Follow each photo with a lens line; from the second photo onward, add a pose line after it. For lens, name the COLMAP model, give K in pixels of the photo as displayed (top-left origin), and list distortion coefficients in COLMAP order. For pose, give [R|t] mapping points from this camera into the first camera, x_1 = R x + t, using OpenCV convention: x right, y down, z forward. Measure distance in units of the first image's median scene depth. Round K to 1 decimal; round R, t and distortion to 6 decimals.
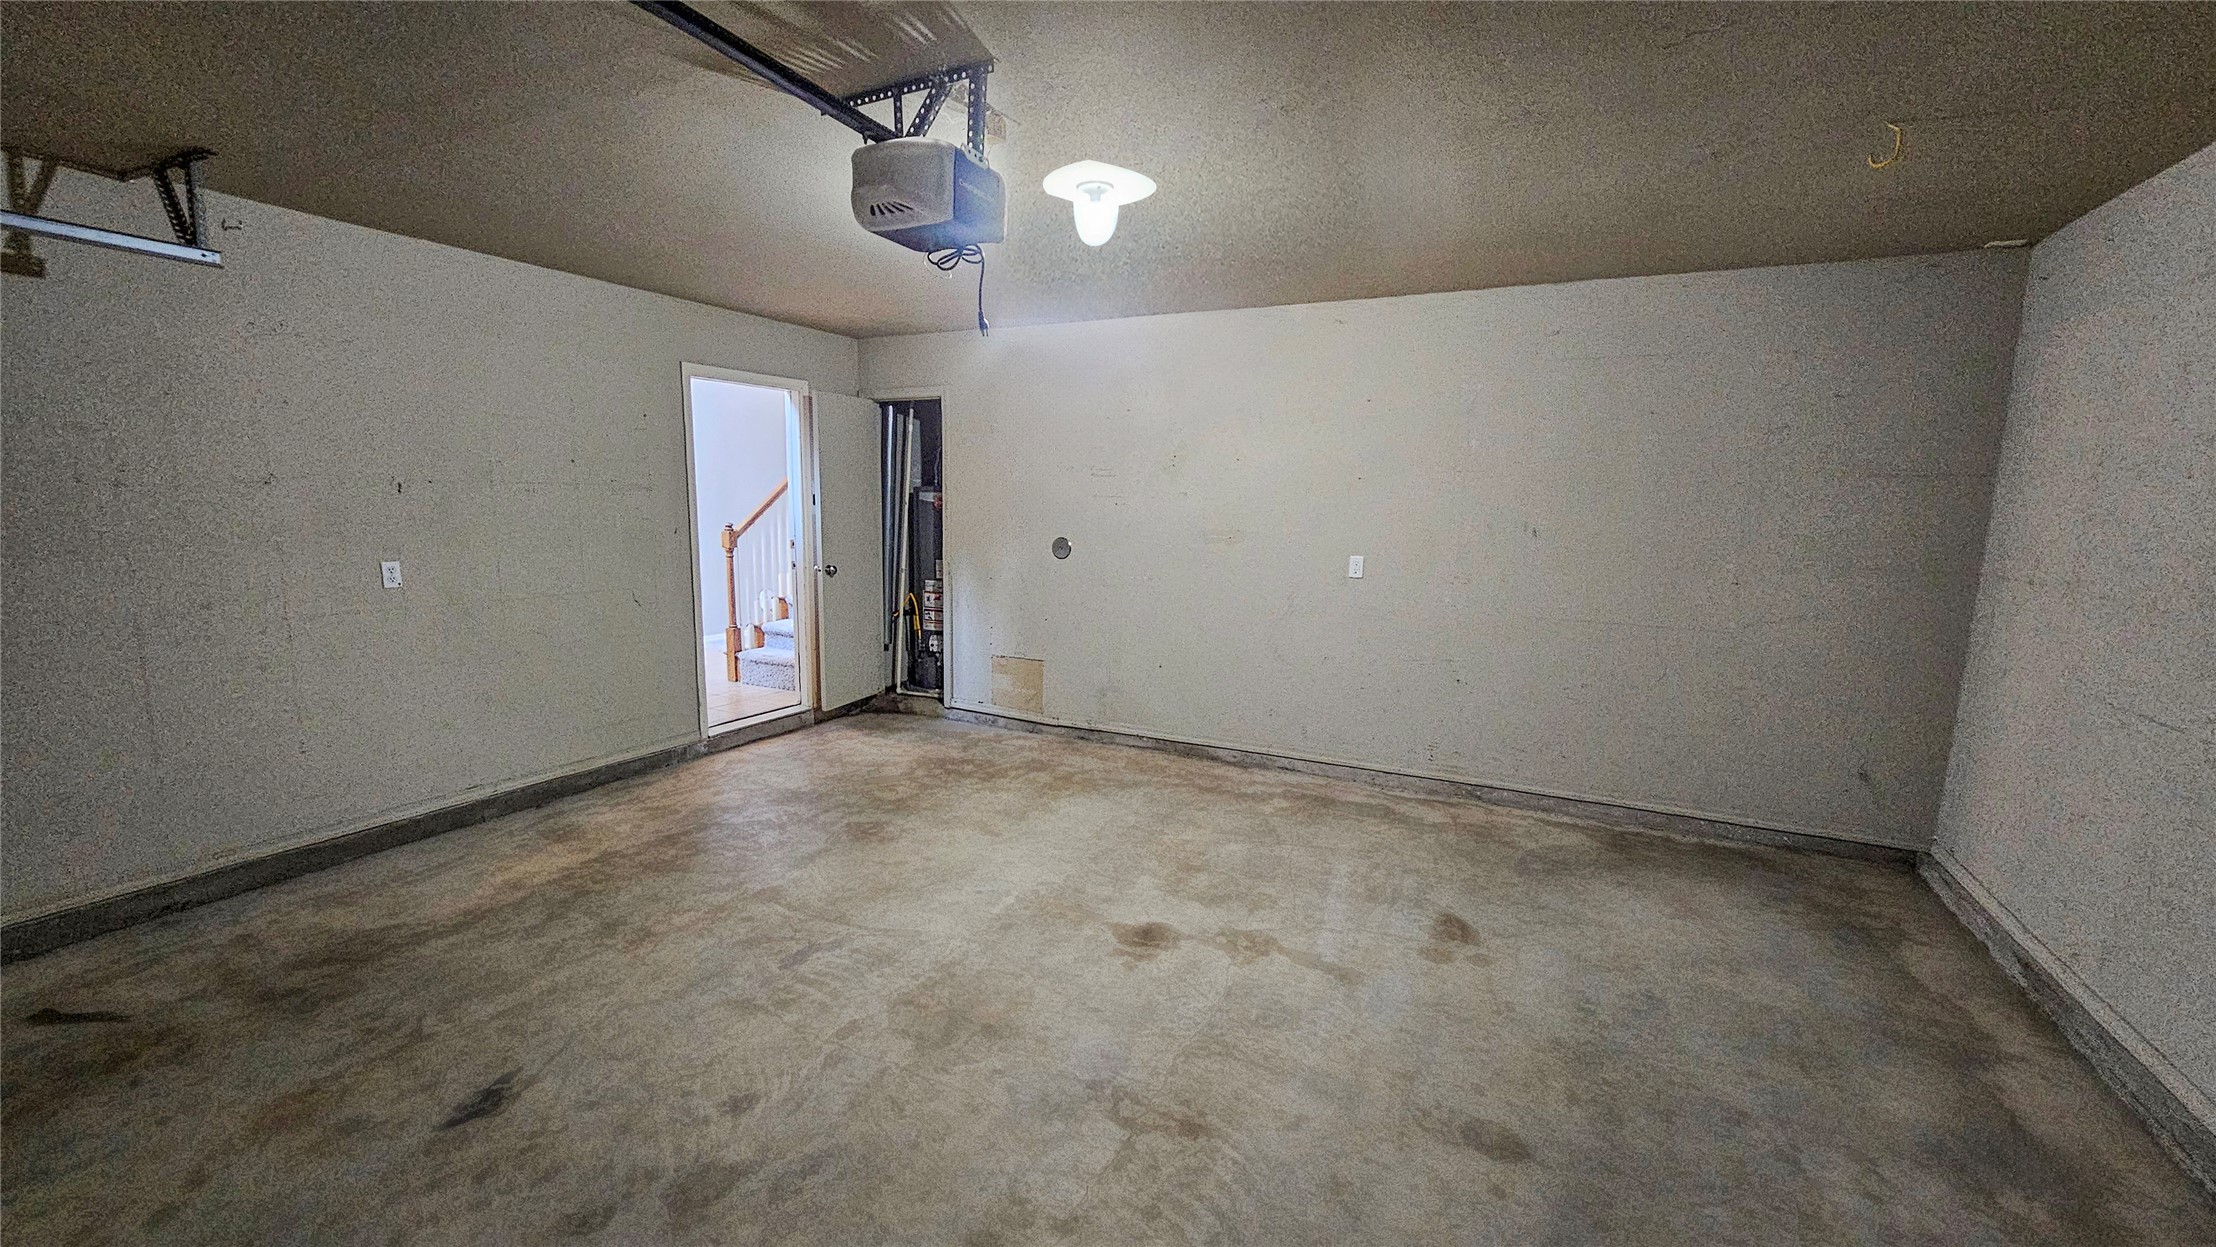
lens RADIAL K [[938.2, 0, 1090.9], [0, 938.2, 639.9], [0, 0, 1]] dist [0.000036, 0.000170]
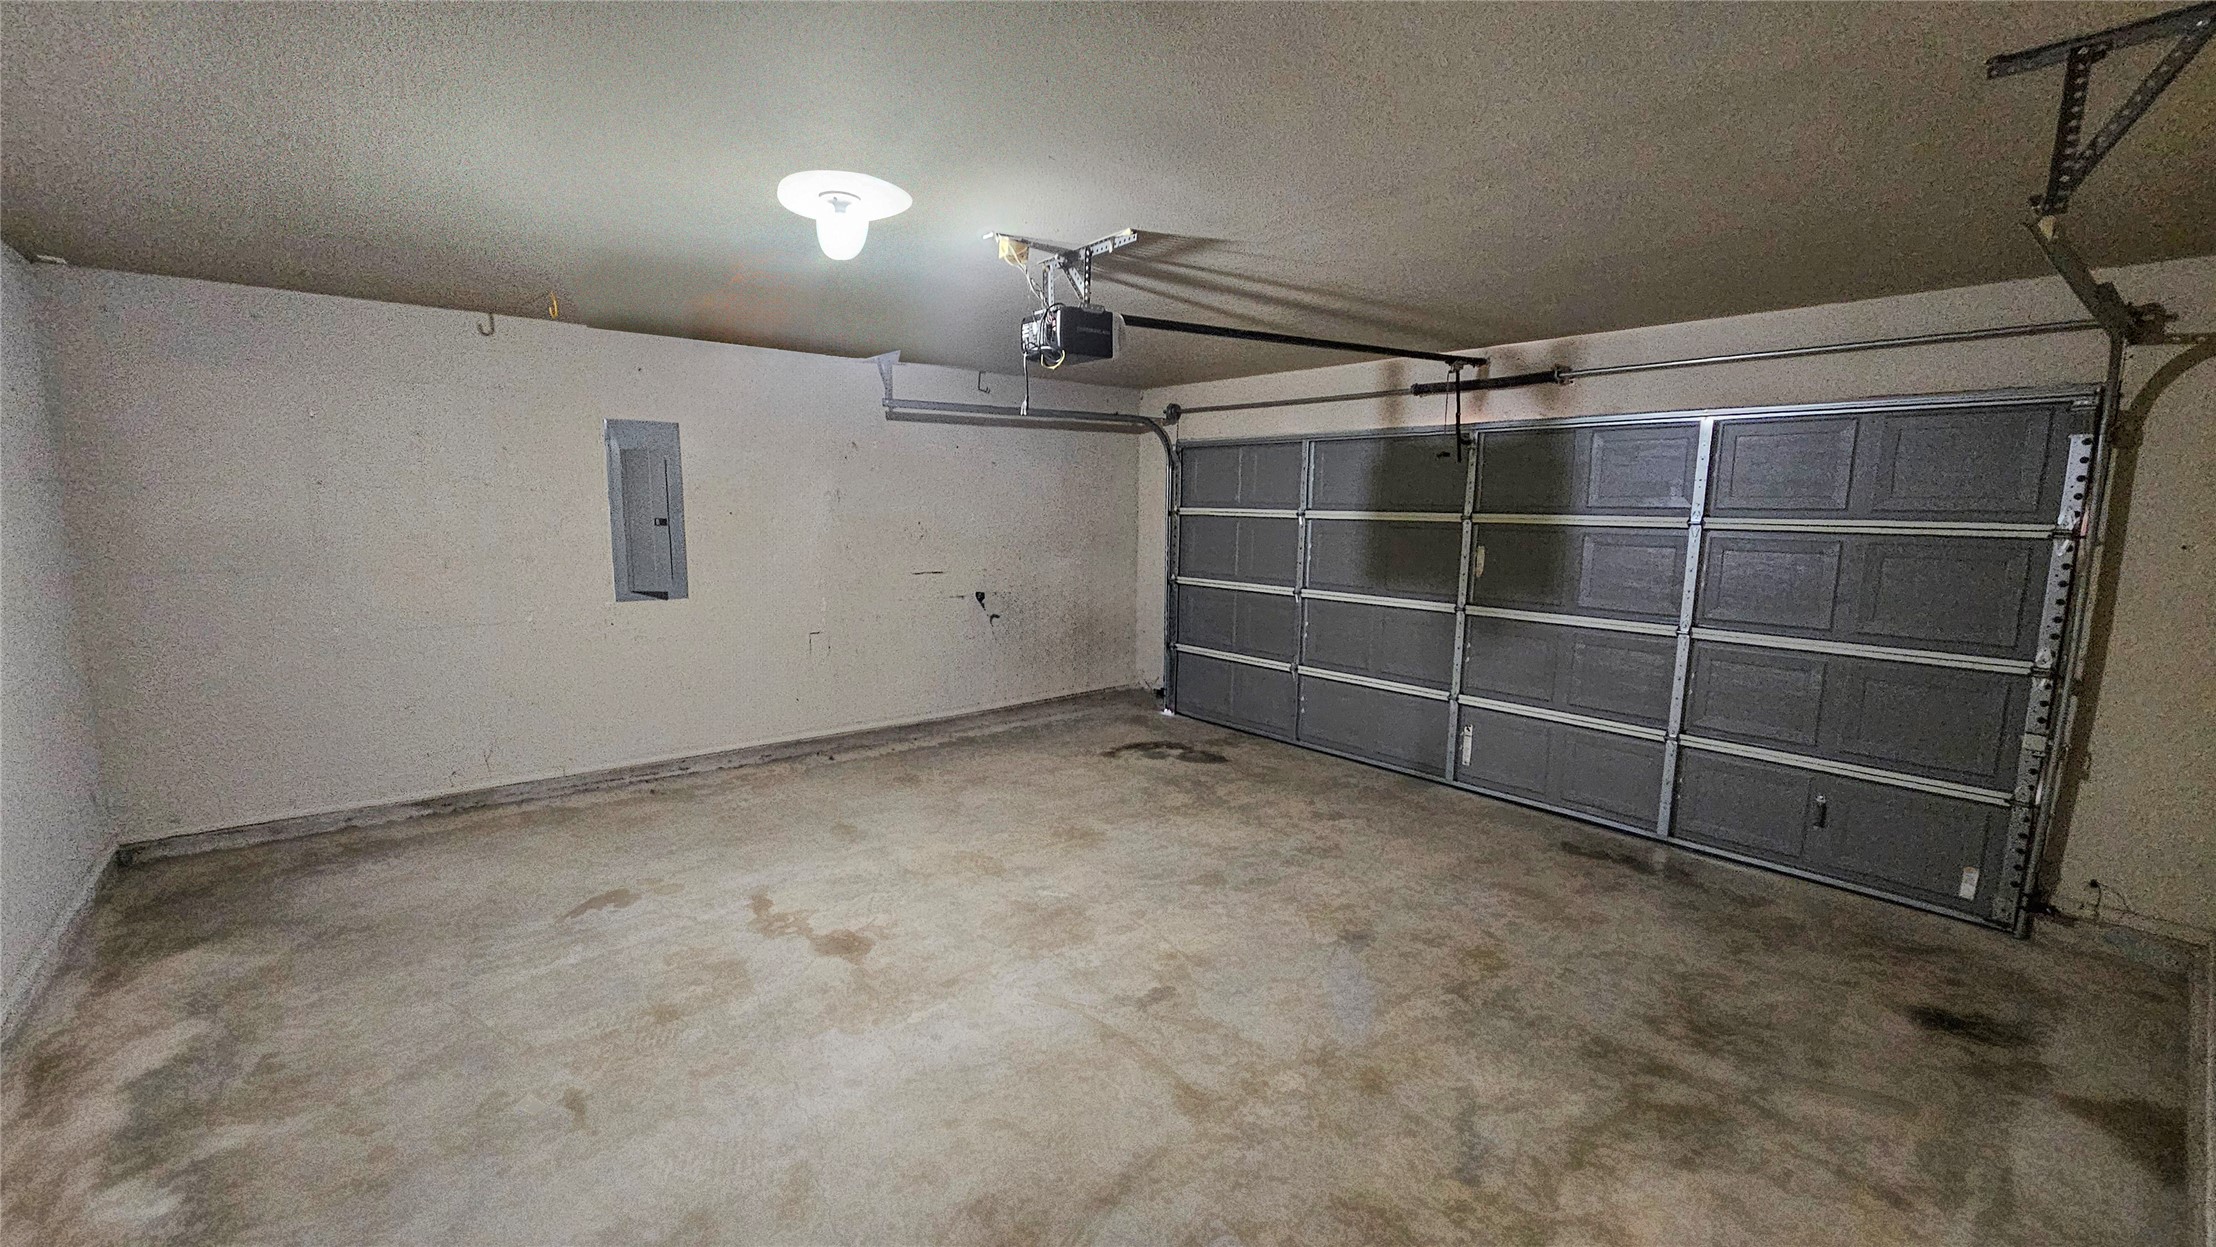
lens RADIAL K [[938.2, 0, 1090.9], [0, 938.2, 639.9], [0, 0, 1]] dist [0.000036, 0.000170]
pose [[-0.921985, -0.084135, 0.377974, -0.567112], [0.030720, 0.957141, 0.287987, -0.308923], [-0.386004, 0.277131, -0.879886, 1.723793]]
